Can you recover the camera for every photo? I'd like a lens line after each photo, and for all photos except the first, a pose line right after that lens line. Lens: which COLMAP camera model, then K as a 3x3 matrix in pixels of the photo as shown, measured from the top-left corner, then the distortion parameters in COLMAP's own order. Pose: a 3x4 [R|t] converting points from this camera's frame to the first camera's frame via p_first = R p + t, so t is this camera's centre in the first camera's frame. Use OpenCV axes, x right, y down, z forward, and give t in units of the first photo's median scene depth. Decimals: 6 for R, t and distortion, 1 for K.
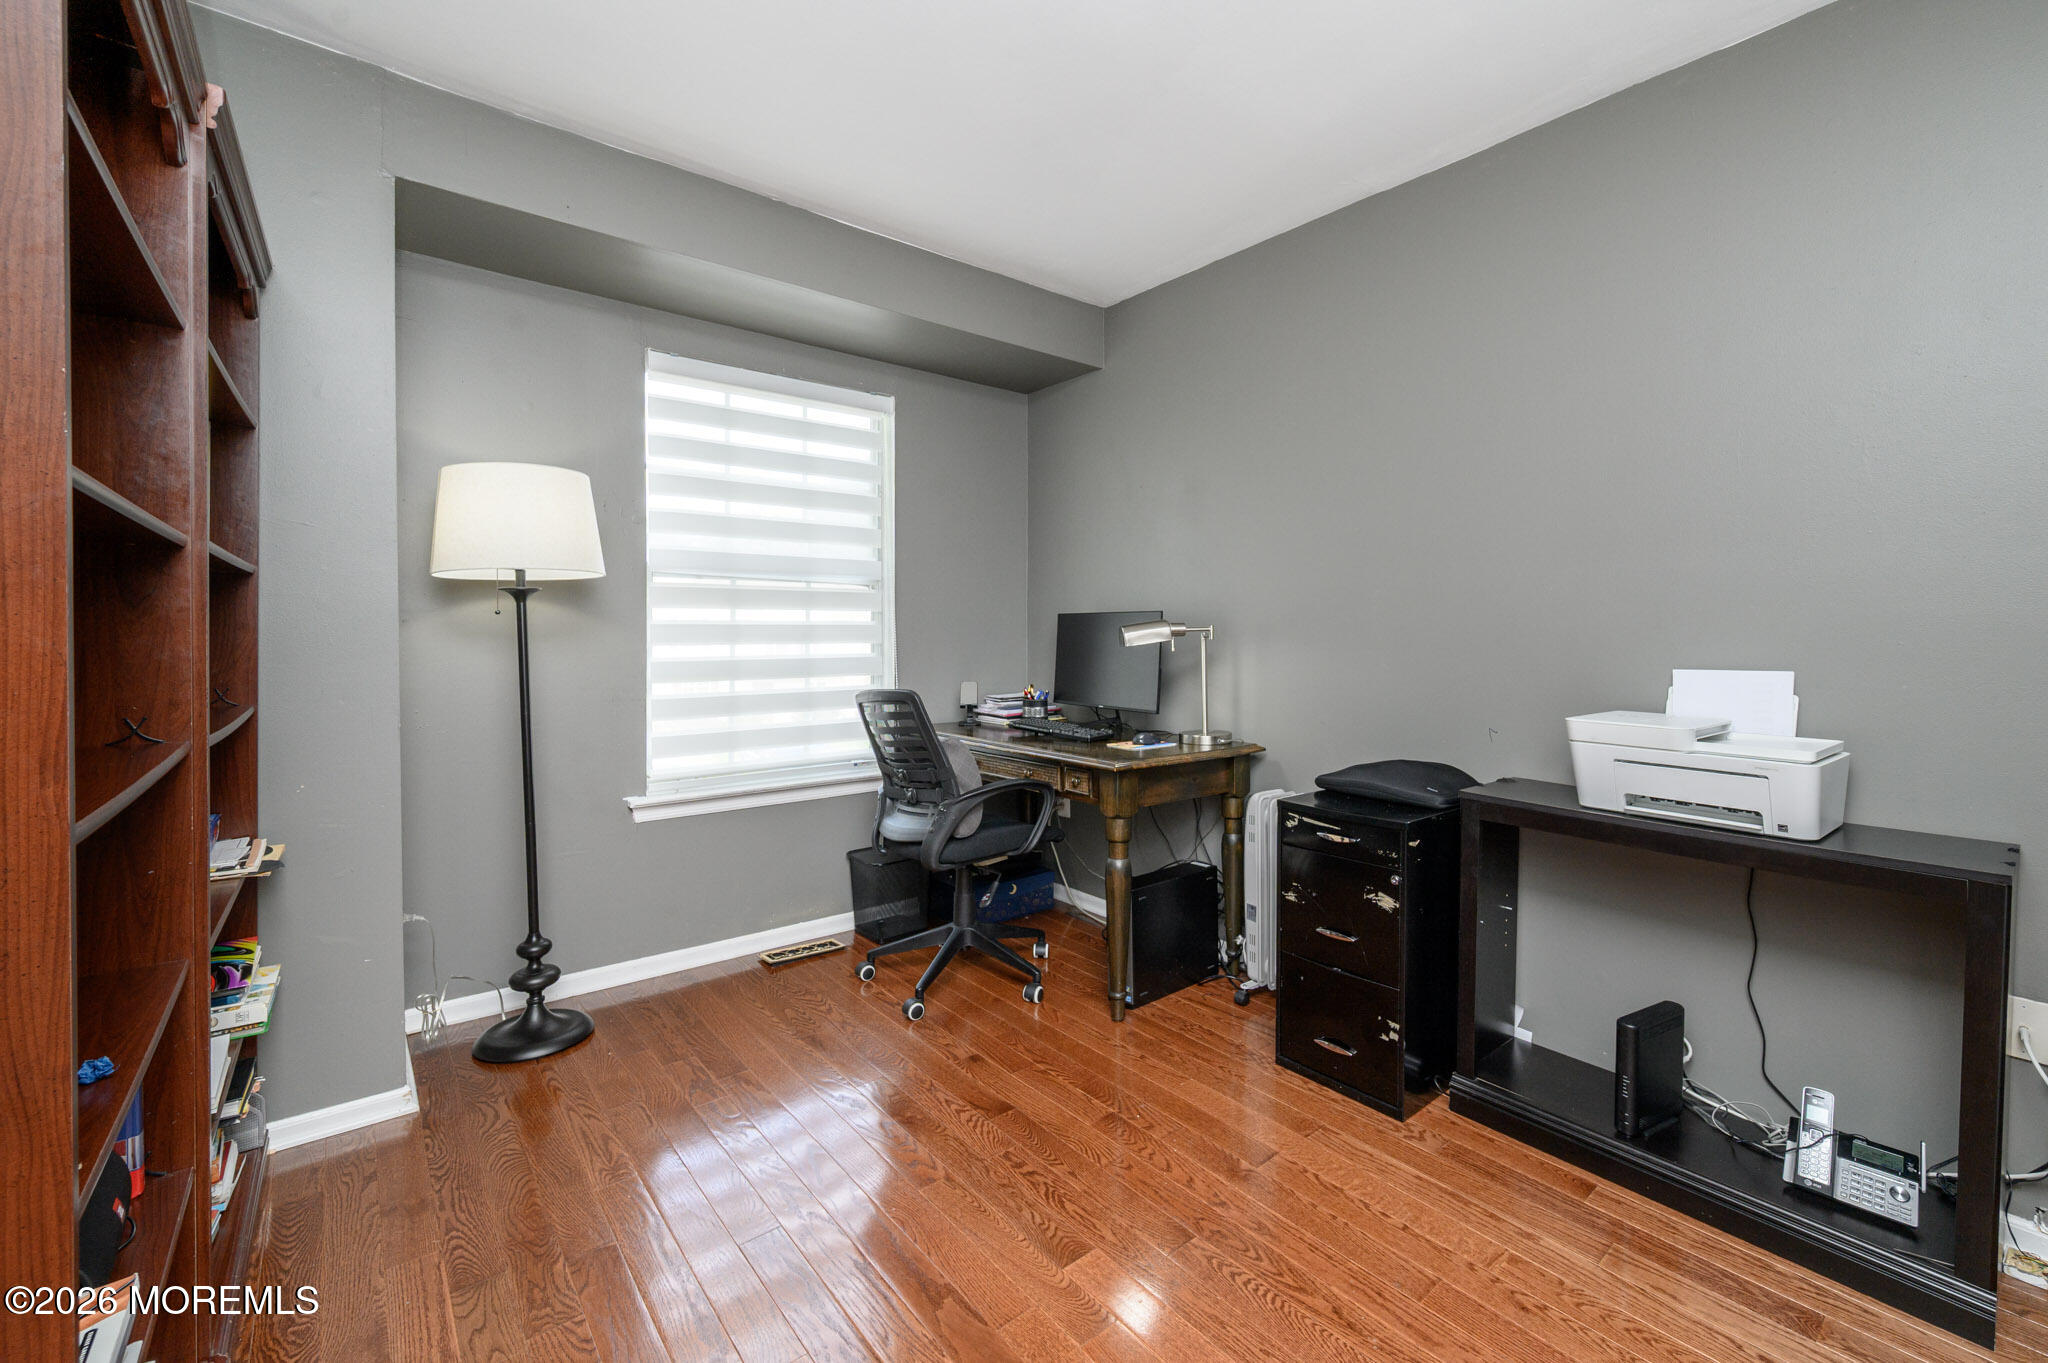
lens RADIAL K [[801.6, 0, 1072.0], [0, 801.6, 641.1], [0, 0, 1]] dist [-0.000358, -0.000238]
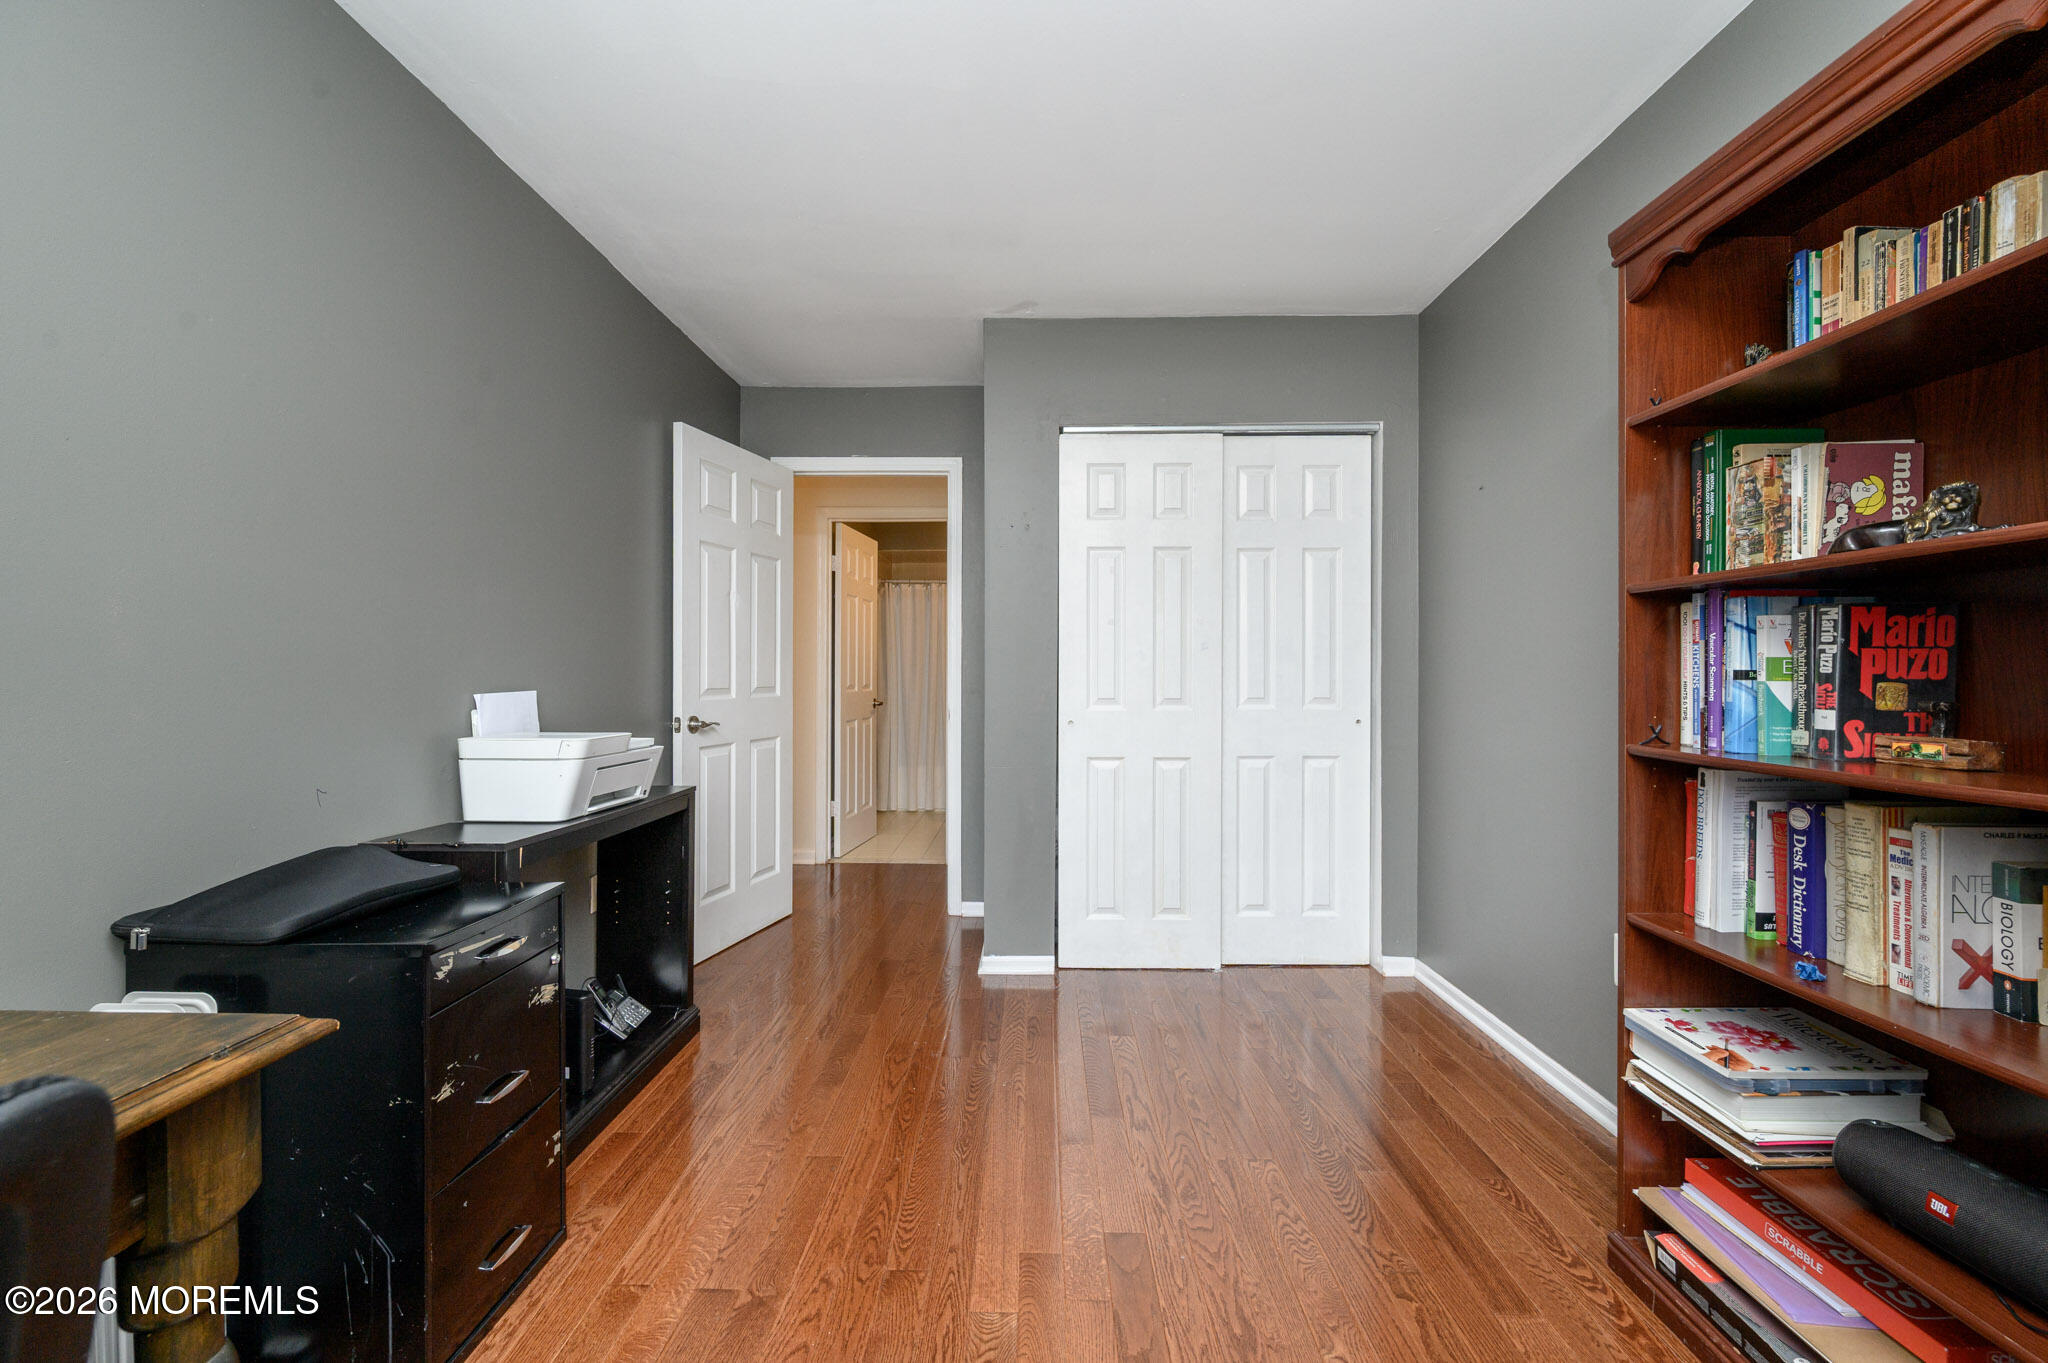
lens RADIAL K [[801.6, 0, 1025.4], [0, 801.6, 676.1], [0, 0, 1]] dist [-0.000358, -0.000238]
pose [[-0.737585, -0.008847, 0.675197, -0.609864], [0.004728, 0.999822, 0.018266, -0.003987], [-0.675238, 0.016666, -0.737411, 1.549368]]
